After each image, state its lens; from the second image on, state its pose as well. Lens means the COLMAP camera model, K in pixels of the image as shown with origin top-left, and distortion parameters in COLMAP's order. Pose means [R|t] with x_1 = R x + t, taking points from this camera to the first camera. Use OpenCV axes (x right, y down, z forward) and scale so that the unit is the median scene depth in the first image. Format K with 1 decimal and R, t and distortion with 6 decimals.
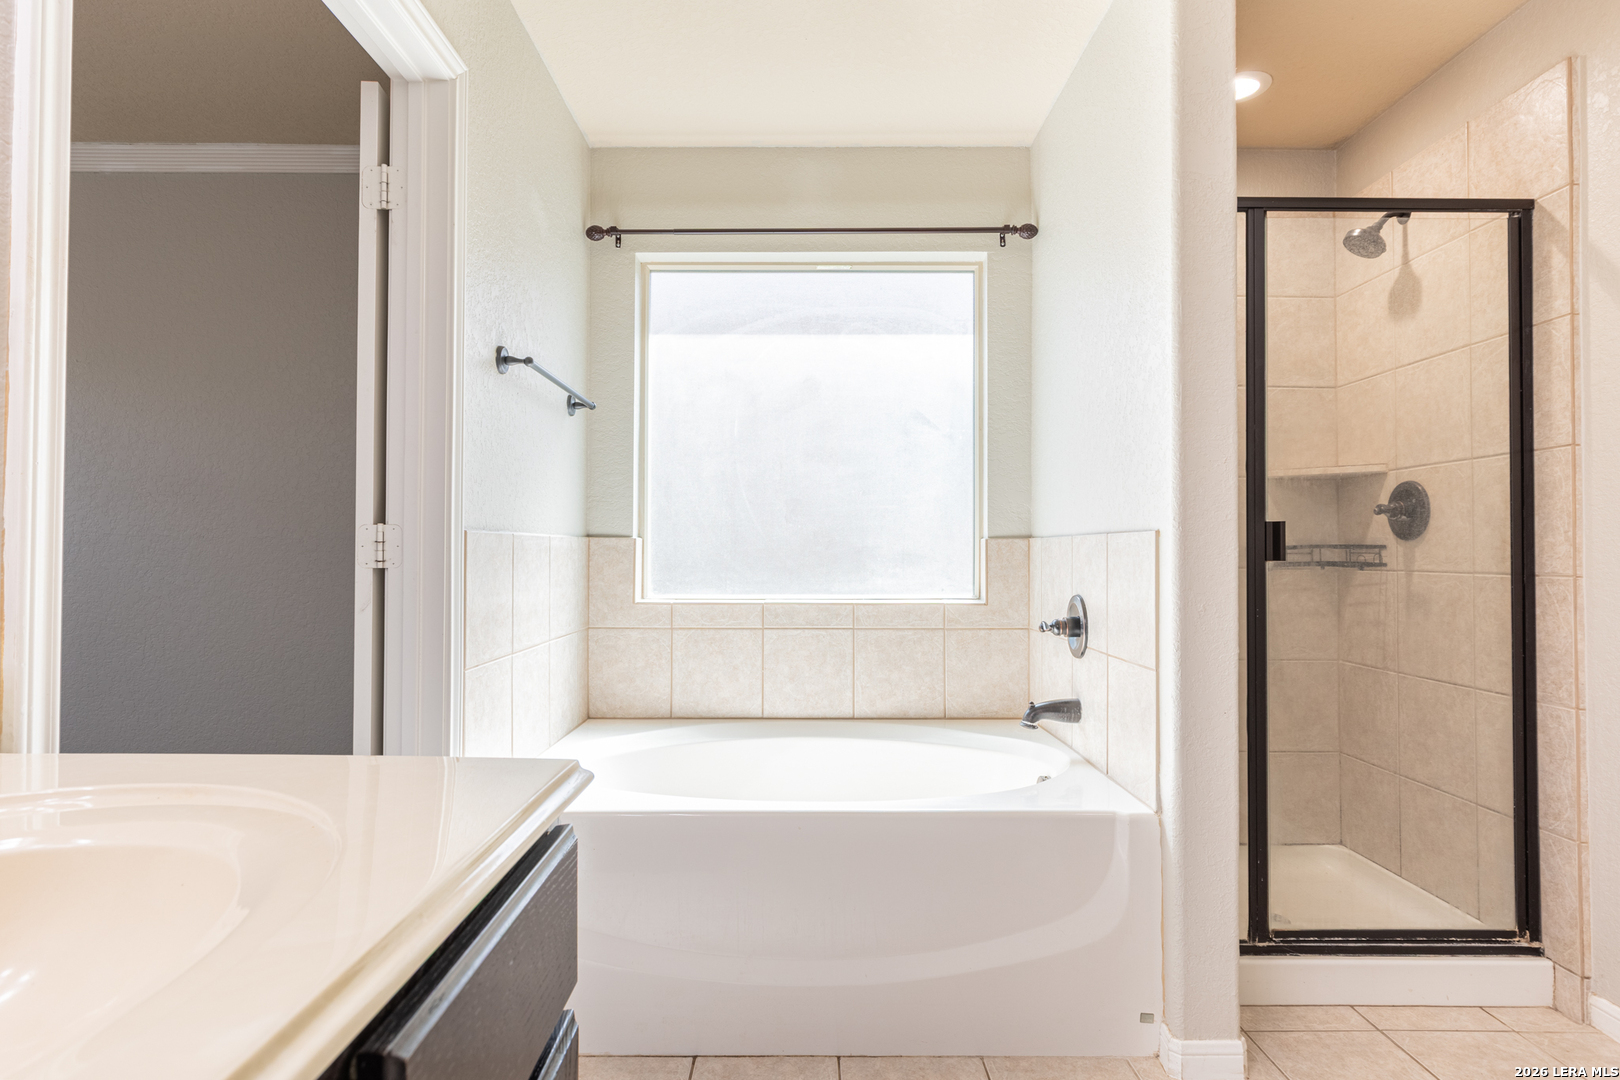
lens RADIAL K [[870.3, 0, 806.1], [0, 870.3, 541.6], [0, 0, 1]] dist [-0.004132, 0.000019]
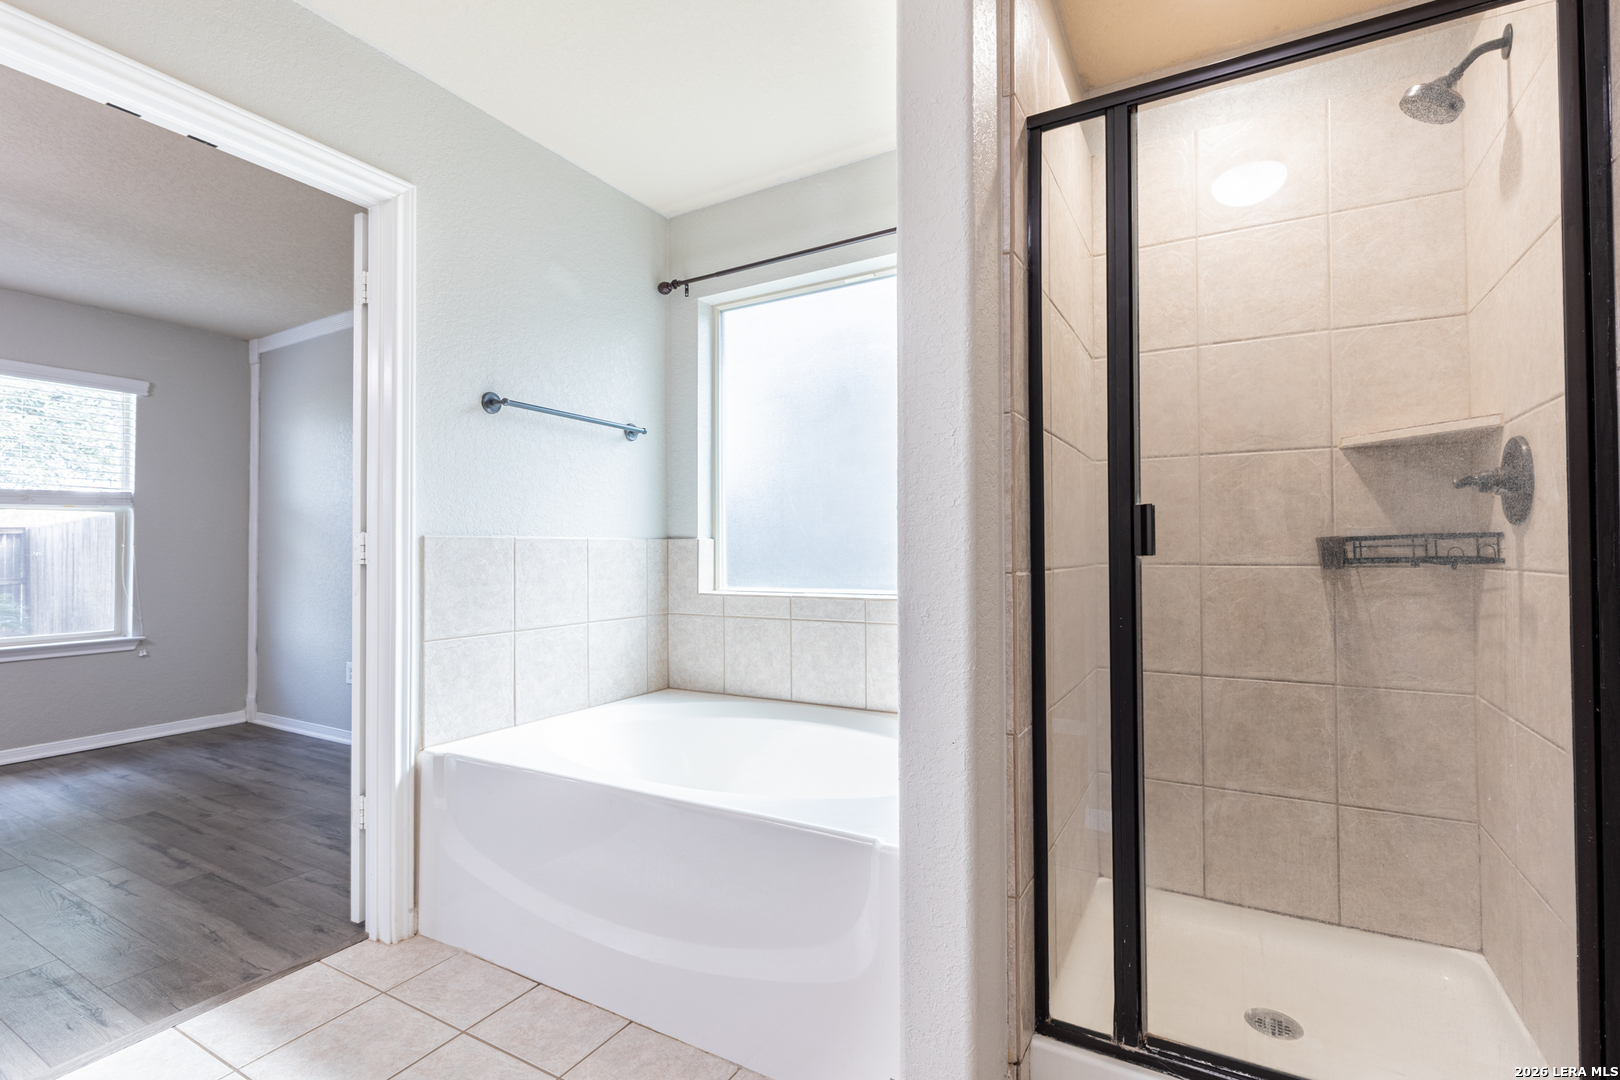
lens RADIAL K [[735.6, 0, 813.6], [0, 735.6, 543.3], [0, 0, 1]] dist [-0.003976, -0.000019]
pose [[0.870239, -0.012701, -0.492467, 0.433803], [0.013472, 0.999907, -0.001983, 0.006063], [0.492446, -0.004909, 0.870329, 0.206936]]
